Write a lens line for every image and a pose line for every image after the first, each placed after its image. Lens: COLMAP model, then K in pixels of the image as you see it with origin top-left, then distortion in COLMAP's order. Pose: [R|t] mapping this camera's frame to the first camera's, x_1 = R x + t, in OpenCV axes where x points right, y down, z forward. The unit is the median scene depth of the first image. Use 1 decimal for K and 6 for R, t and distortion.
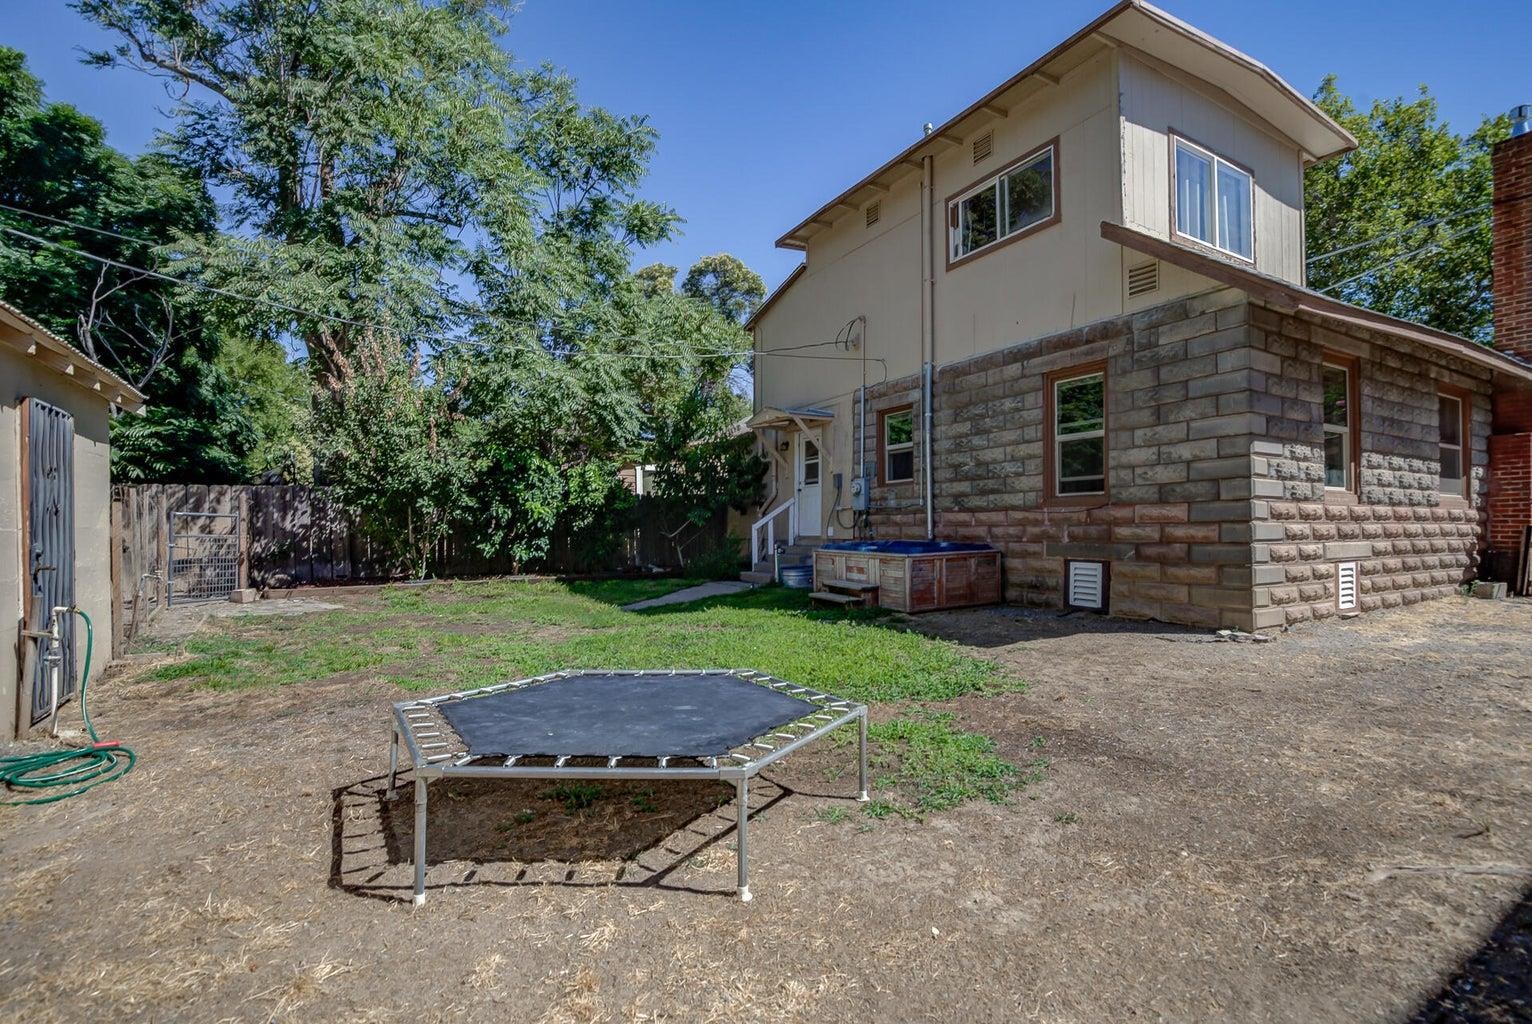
lens RADIAL K [[717.6, 0, 766.0], [0, 717.6, 512.0], [0, 0, 1]] dist [-0.031413, 0.005802]
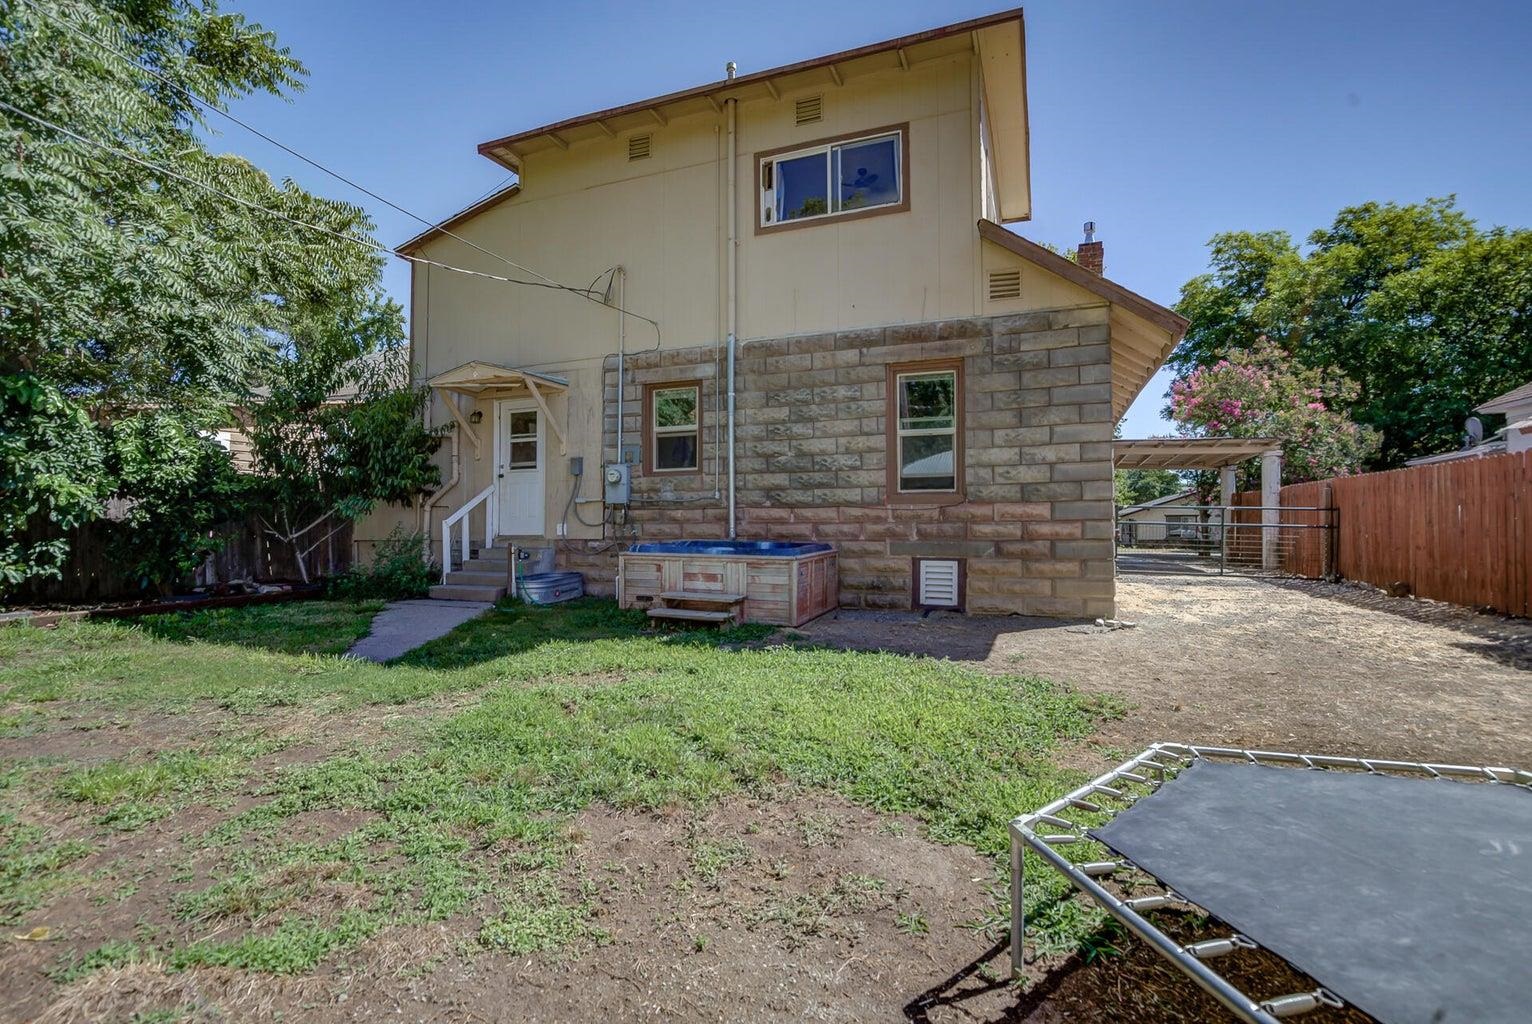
lens RADIAL K [[717.6, 0, 766.0], [0, 717.6, 512.0], [0, 0, 1]] dist [-0.031413, 0.005802]
pose [[0.777206, 0.016946, 0.629019, -0.317556], [-0.016388, 0.999843, -0.006689, 0.012514], [-0.629033, -0.005110, 0.777362, 0.334486]]
